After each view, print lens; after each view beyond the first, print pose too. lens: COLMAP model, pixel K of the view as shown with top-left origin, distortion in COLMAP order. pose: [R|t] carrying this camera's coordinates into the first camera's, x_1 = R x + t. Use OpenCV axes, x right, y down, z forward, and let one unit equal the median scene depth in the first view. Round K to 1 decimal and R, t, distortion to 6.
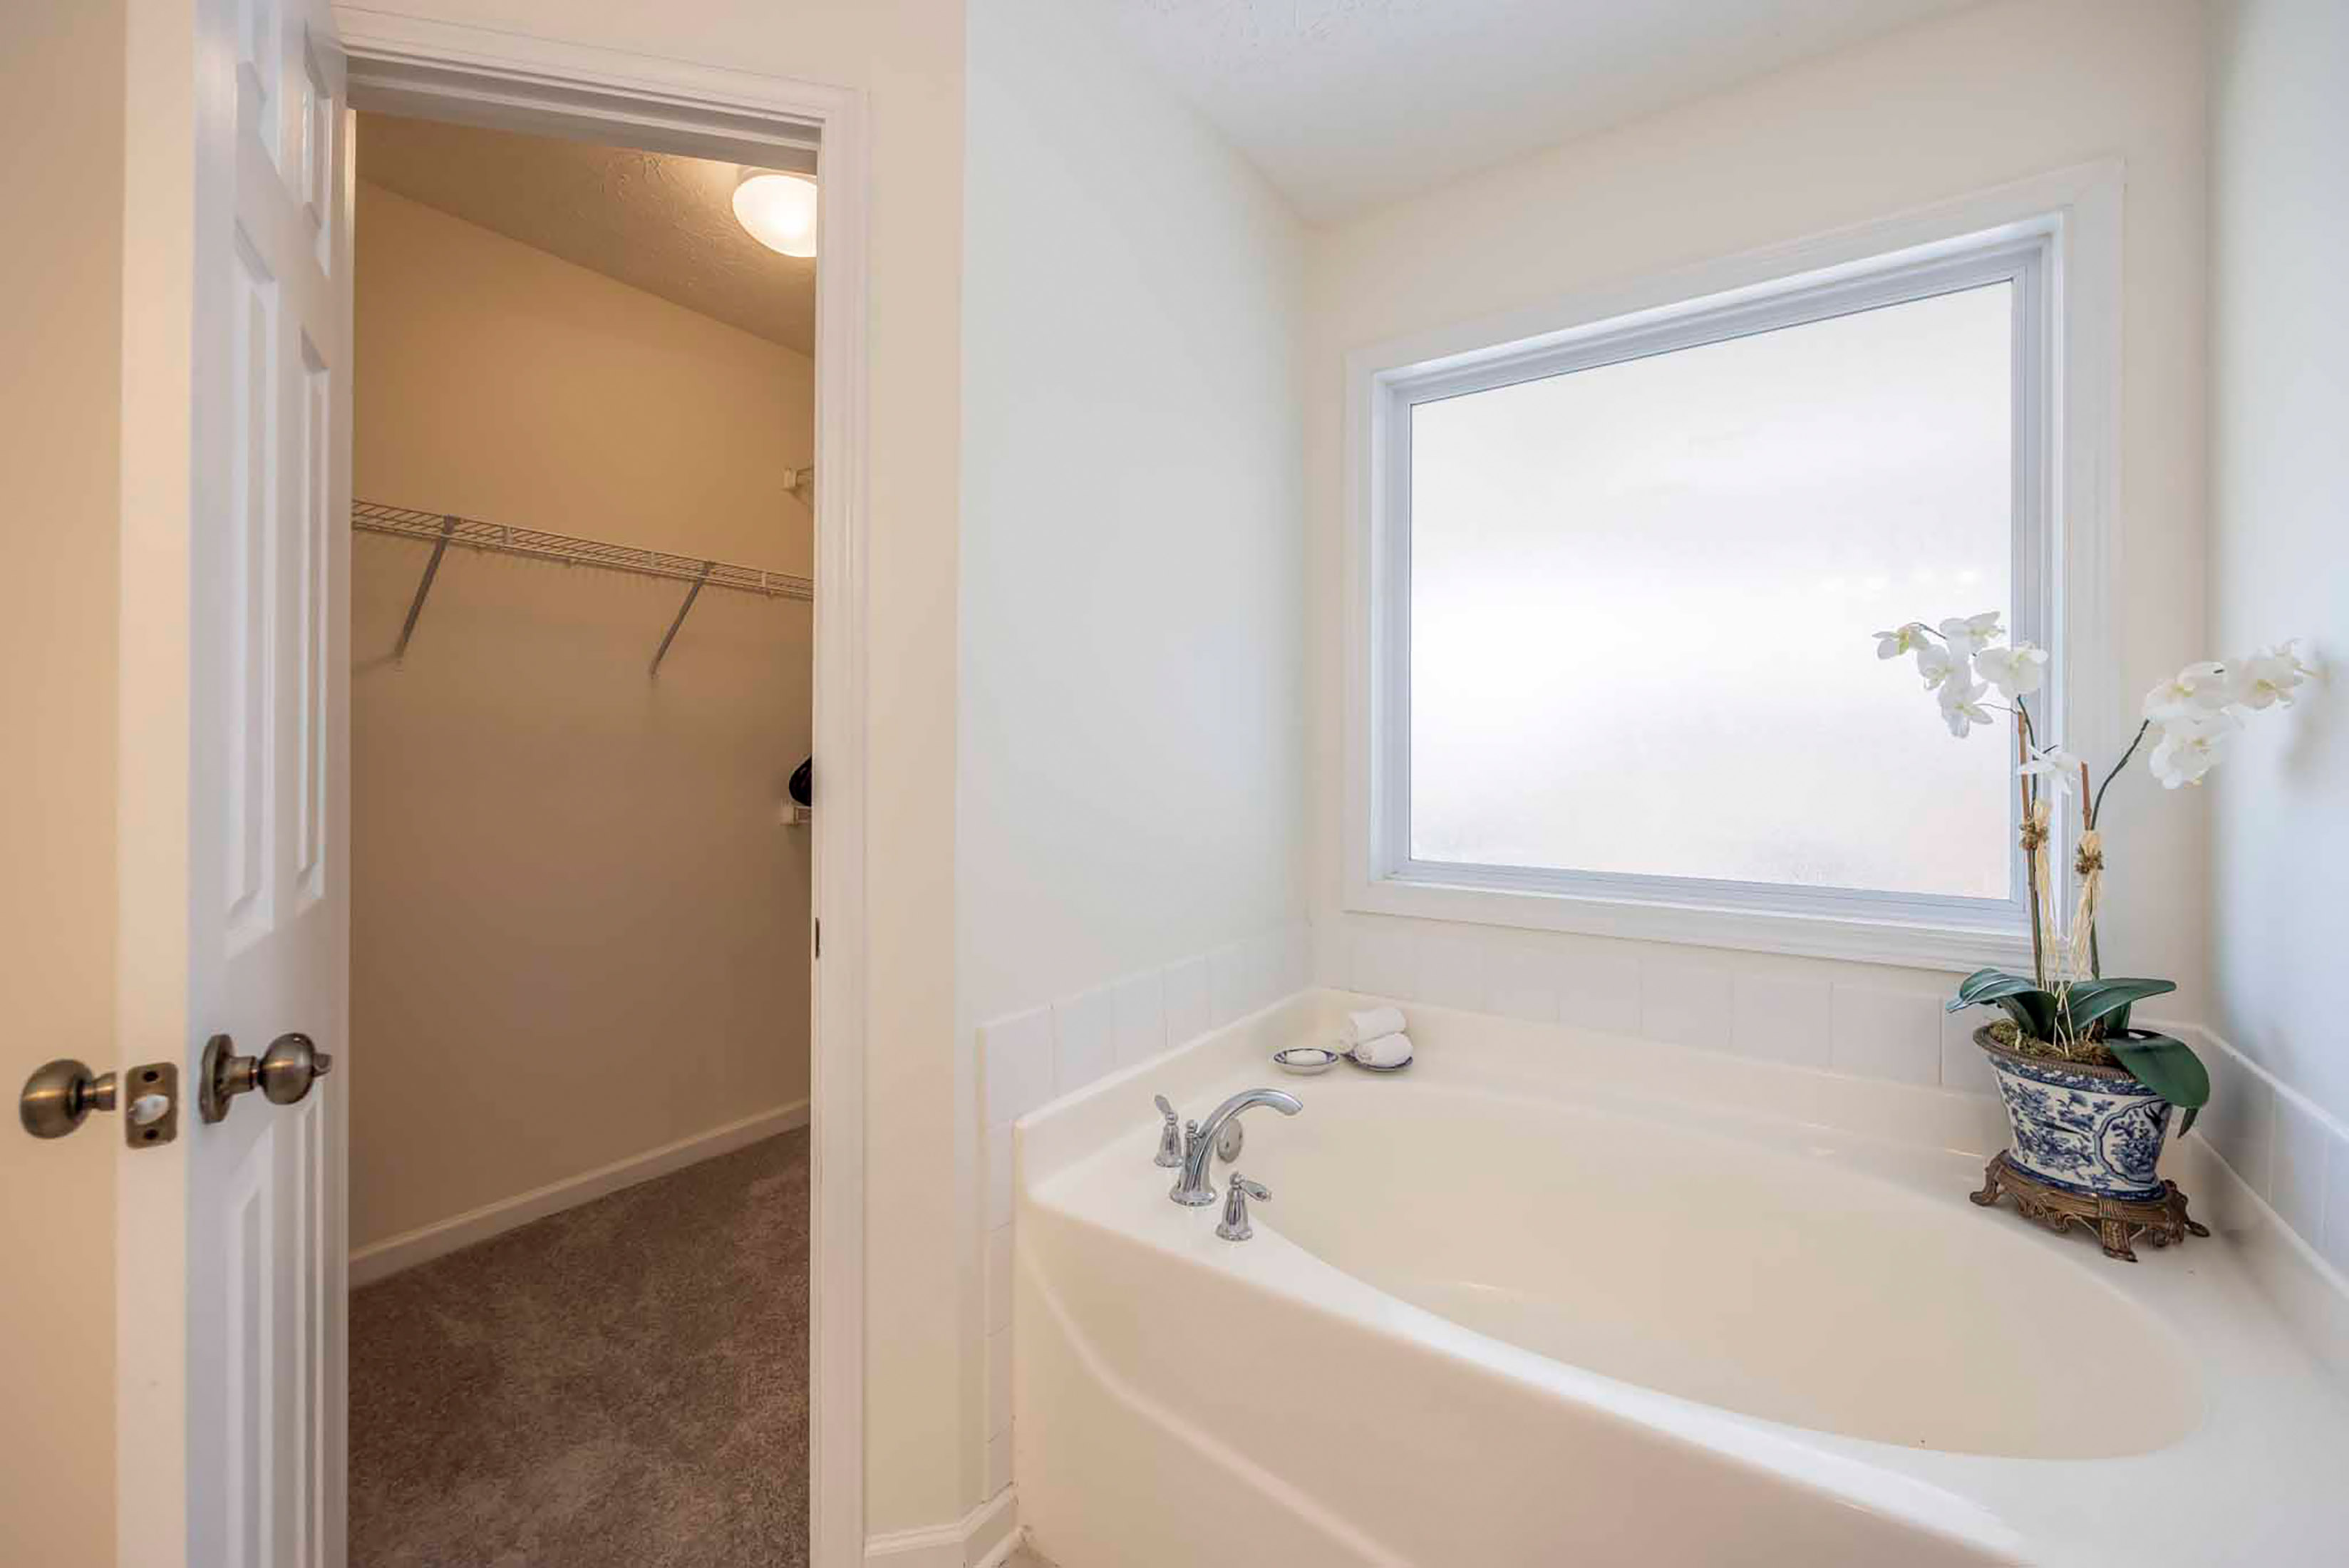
lens RADIAL K [[953.9, 0, 1153.8], [0, 953.9, 760.3], [0, 0, 1]] dist [0.008181, -0.001434]
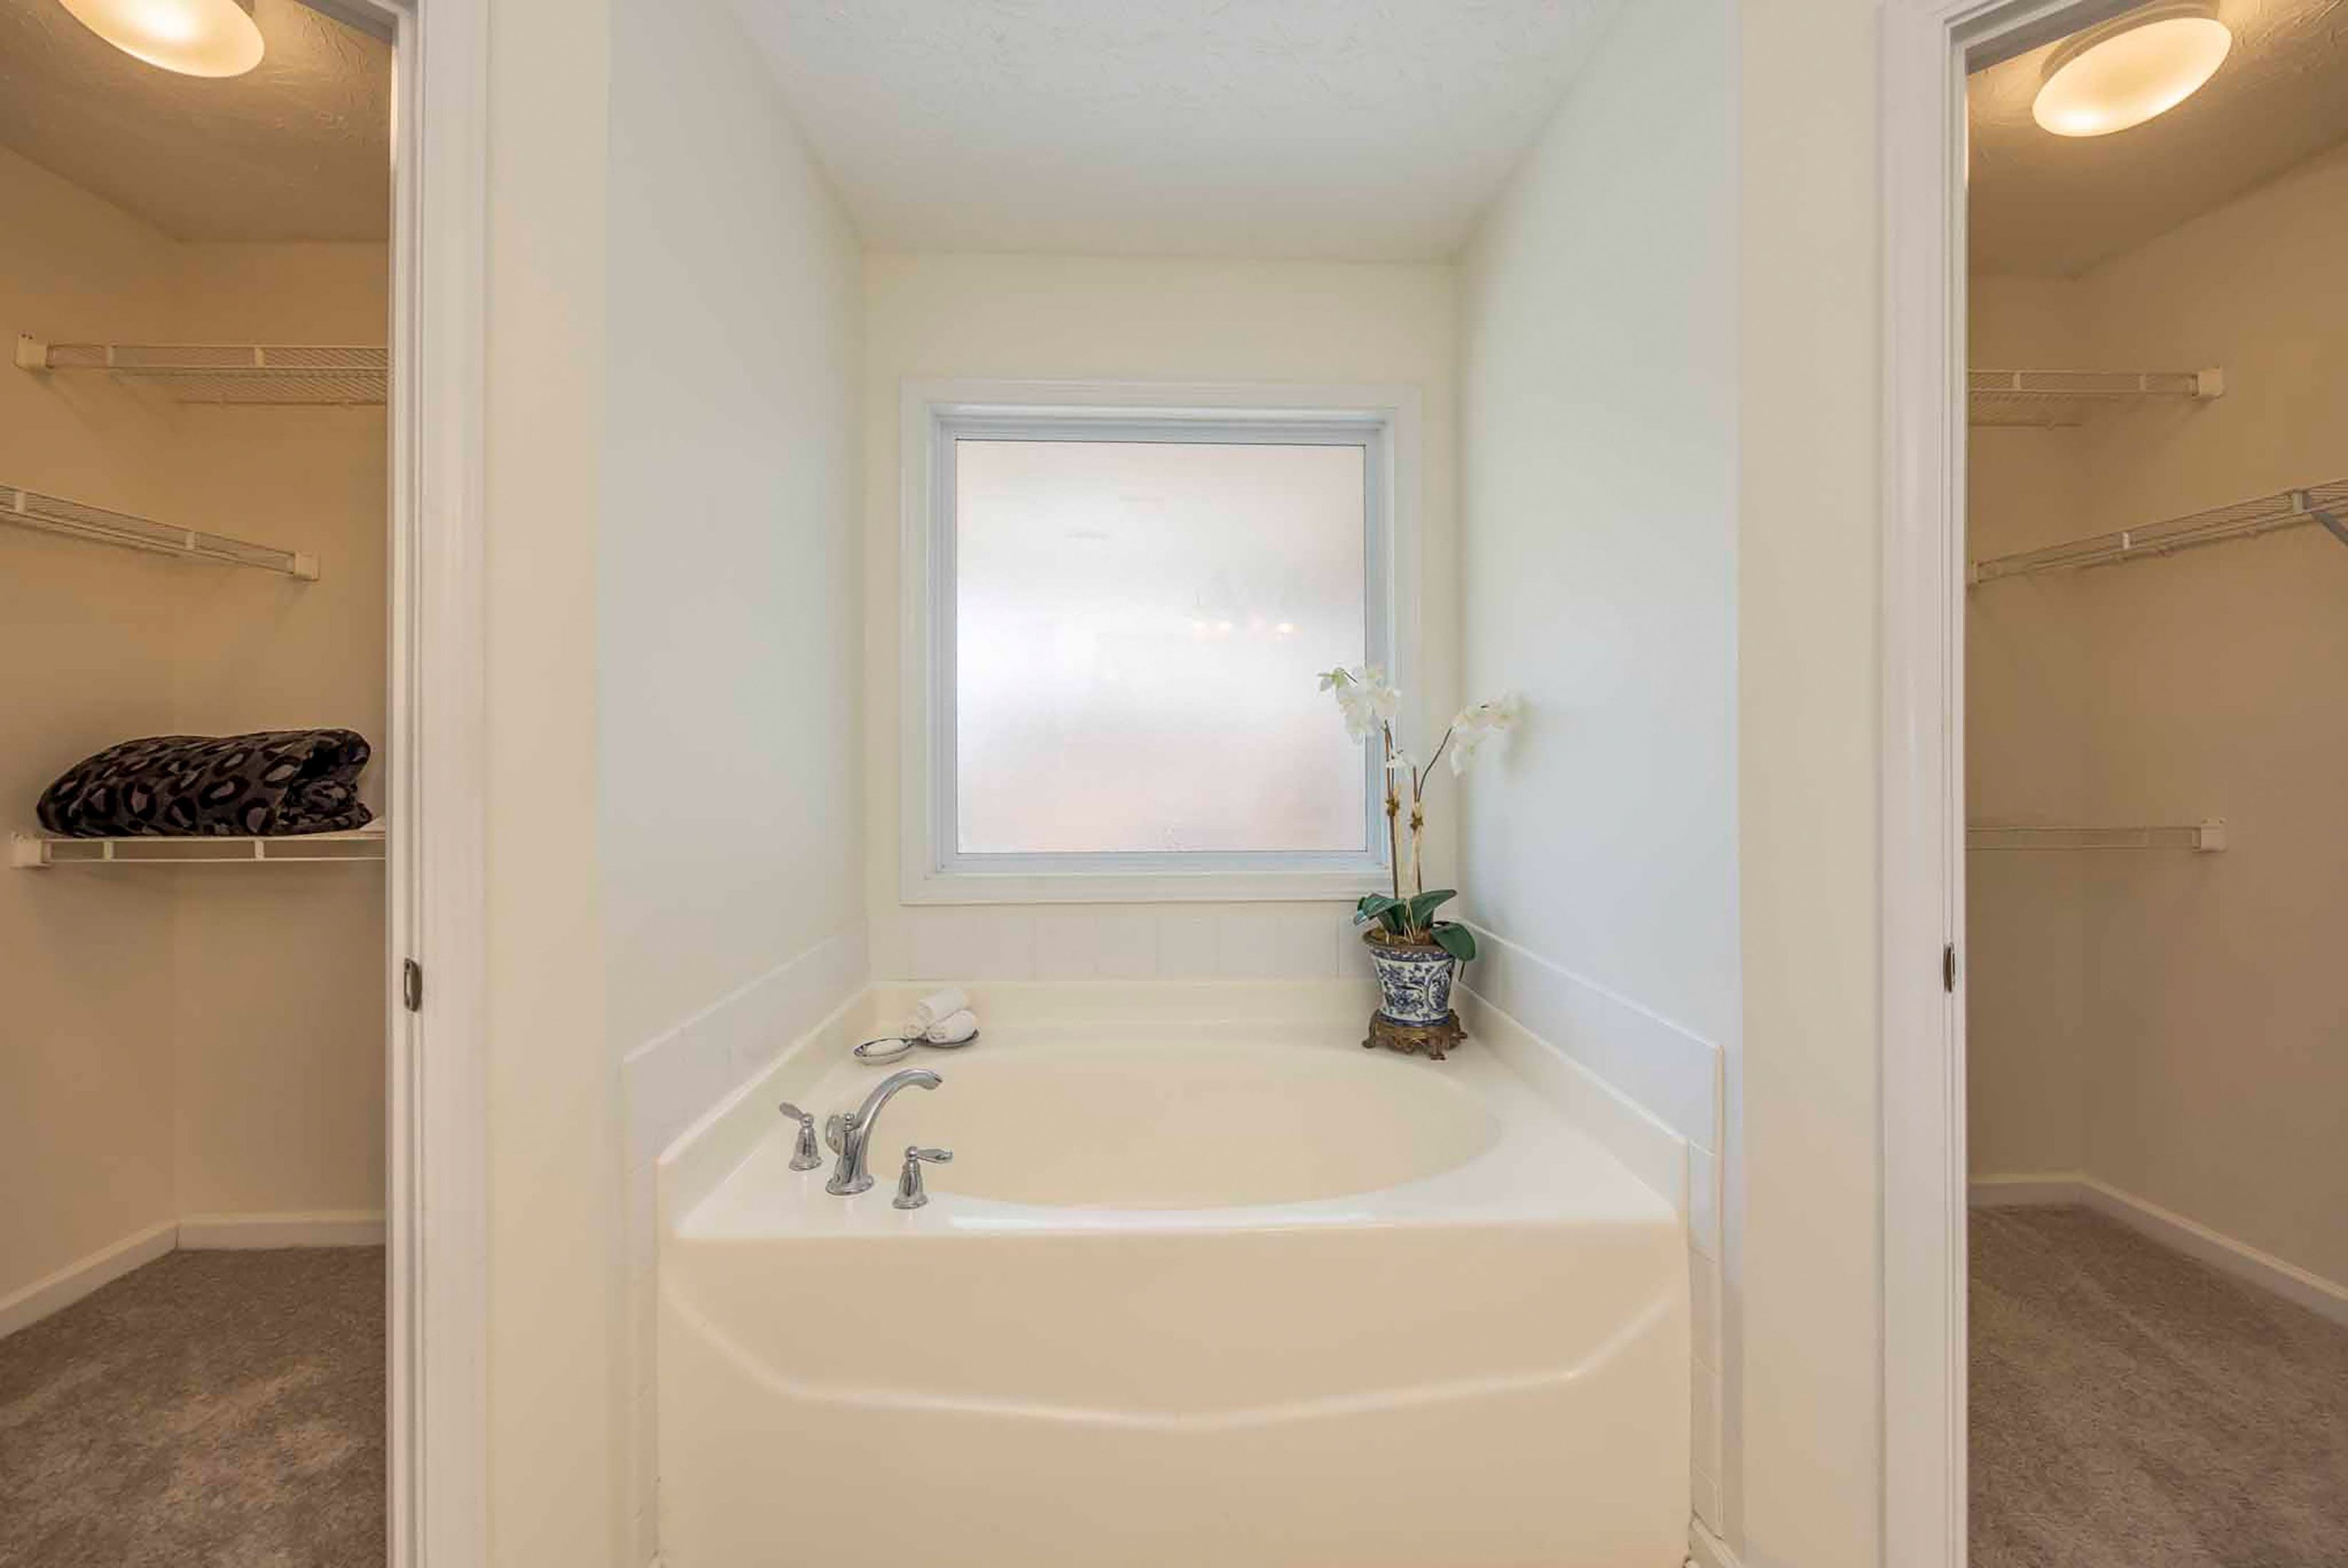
lens RADIAL K [[953.4, 0, 1164.5], [0, 953.4, 766.0], [0, 0, 1]] dist [0.008181, -0.001434]
pose [[0.801087, -0.009504, 0.598473, -0.281433], [0.009214, 0.999951, 0.003545, 0.002357], [-0.598477, 0.002674, 0.801135, -0.028452]]
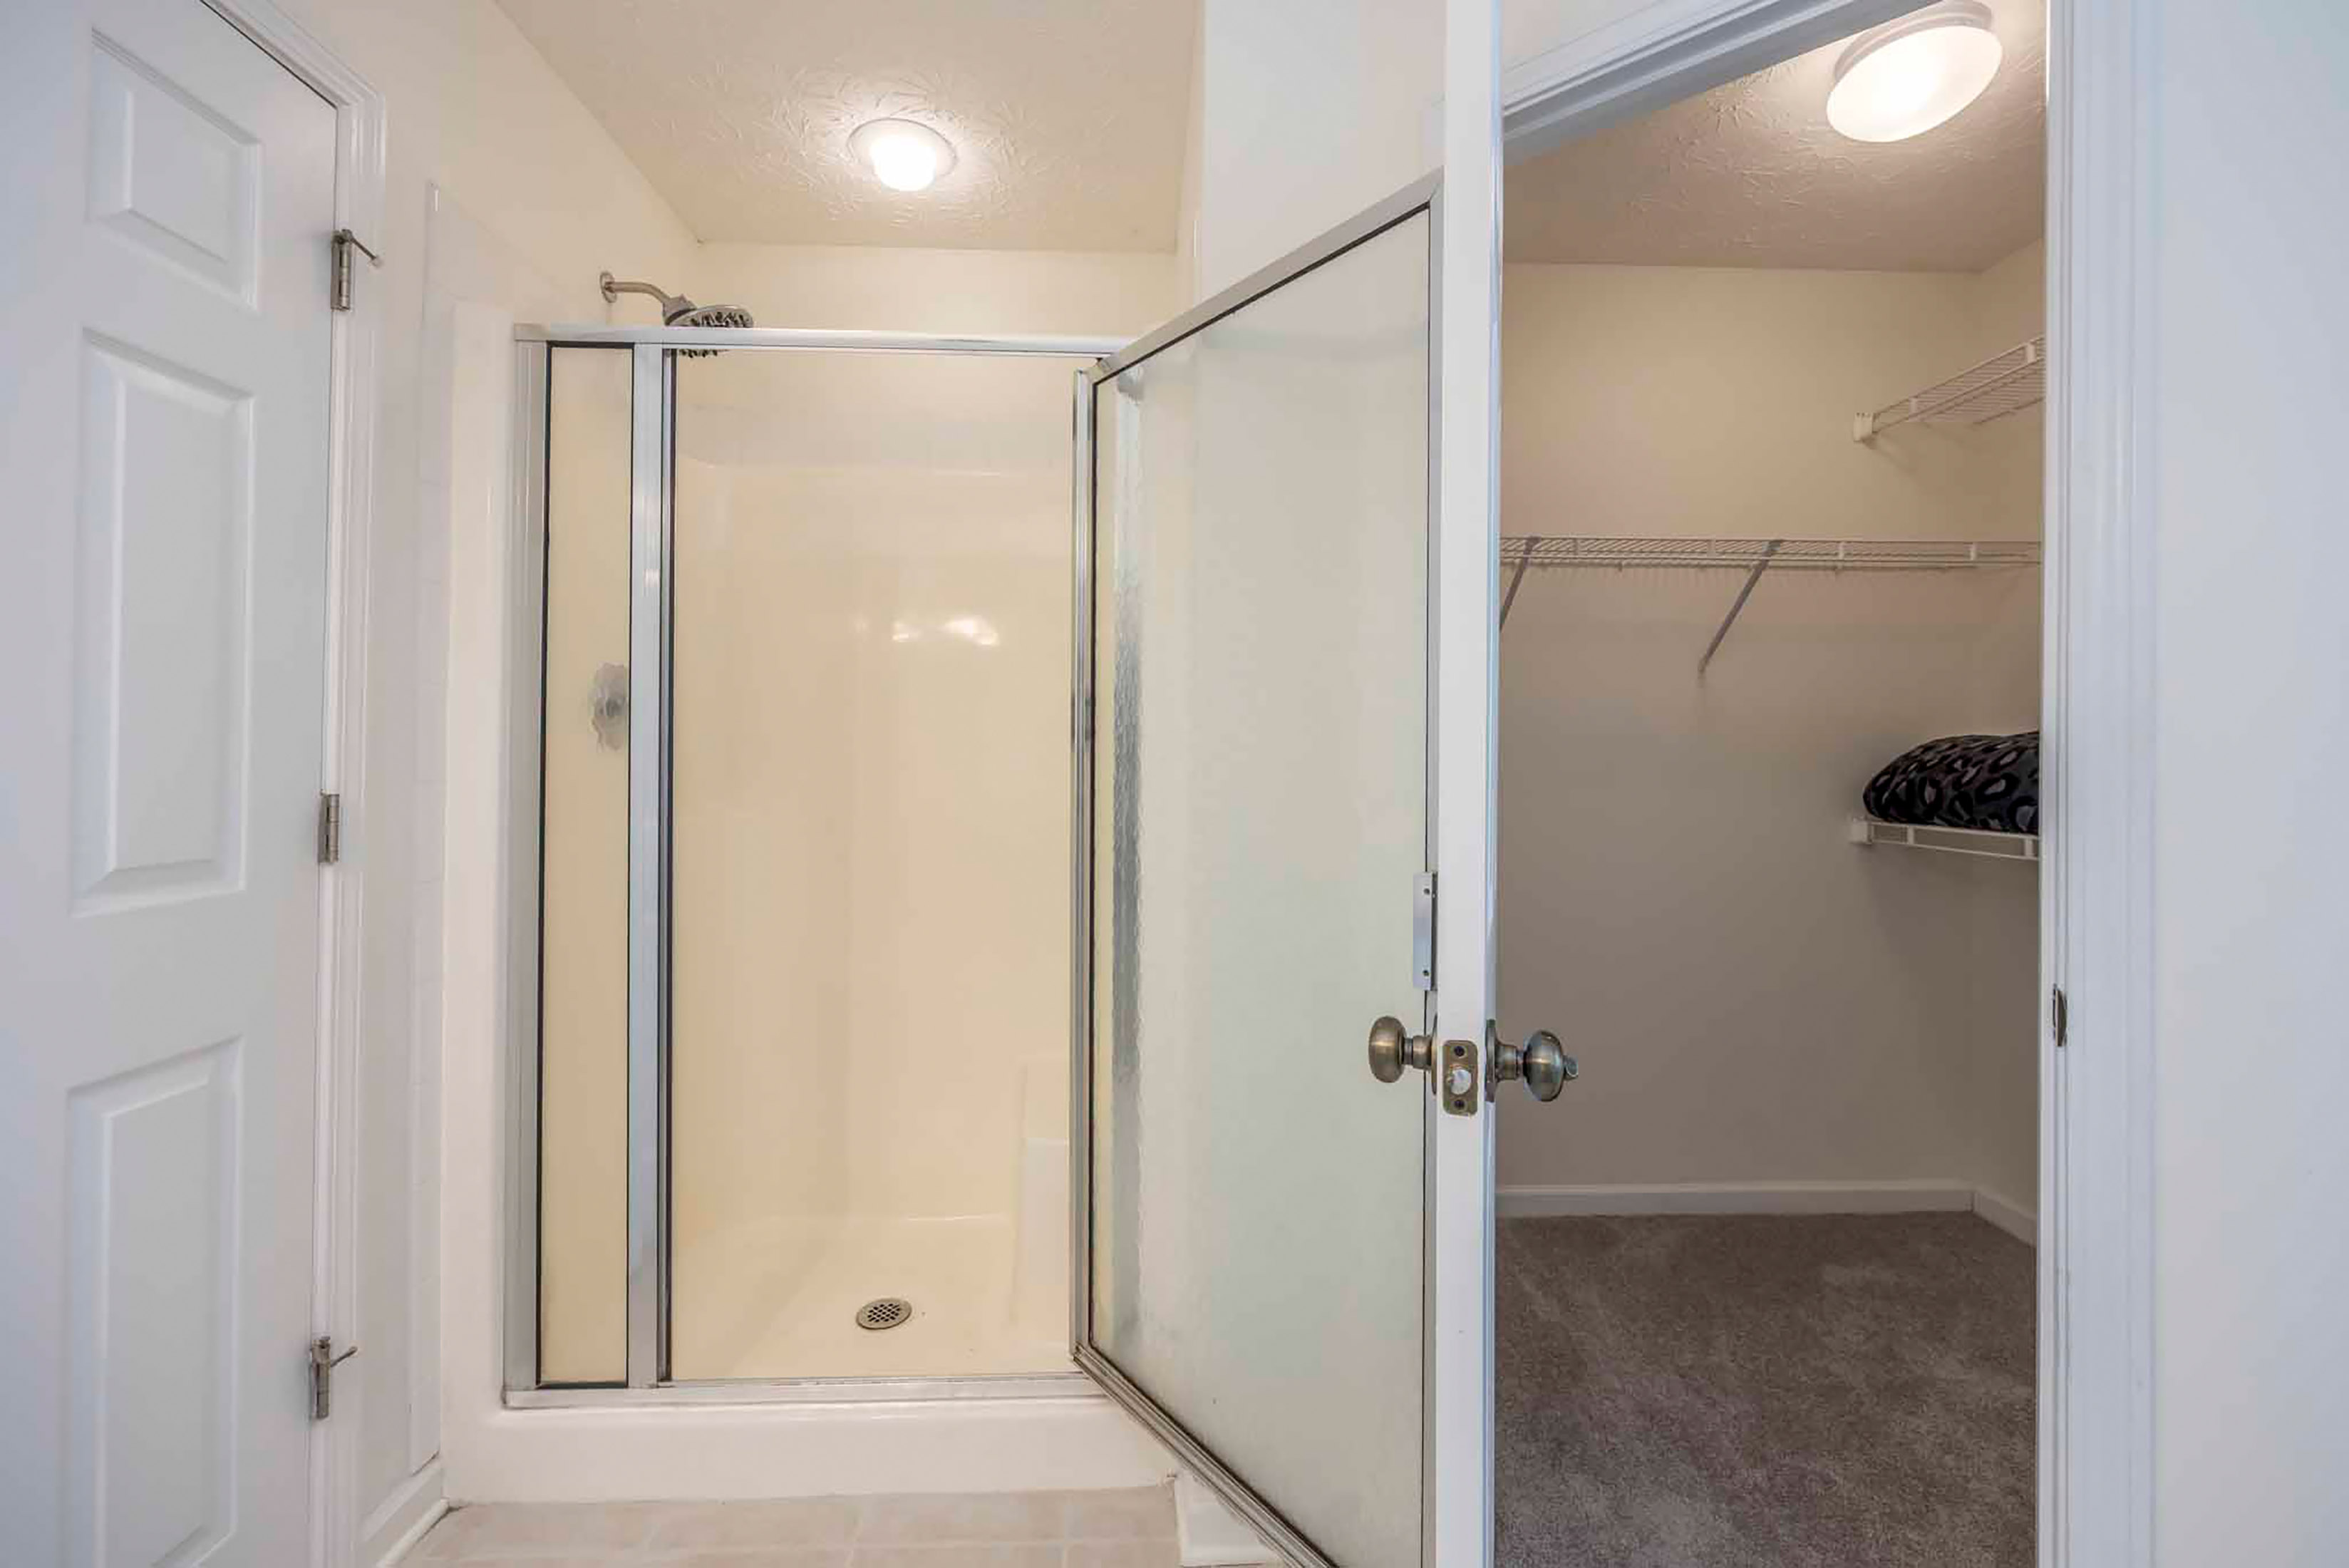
lens RADIAL K [[953.9, 0, 1161.4], [0, 953.9, 762.3], [0, 0, 1]] dist [0.008181, -0.001434]
pose [[0.598717, 0.003430, -0.800954, -0.156199], [-0.006507, 0.999979, -0.000581, 0.002045], [0.800934, 0.005559, 0.598726, 0.033198]]
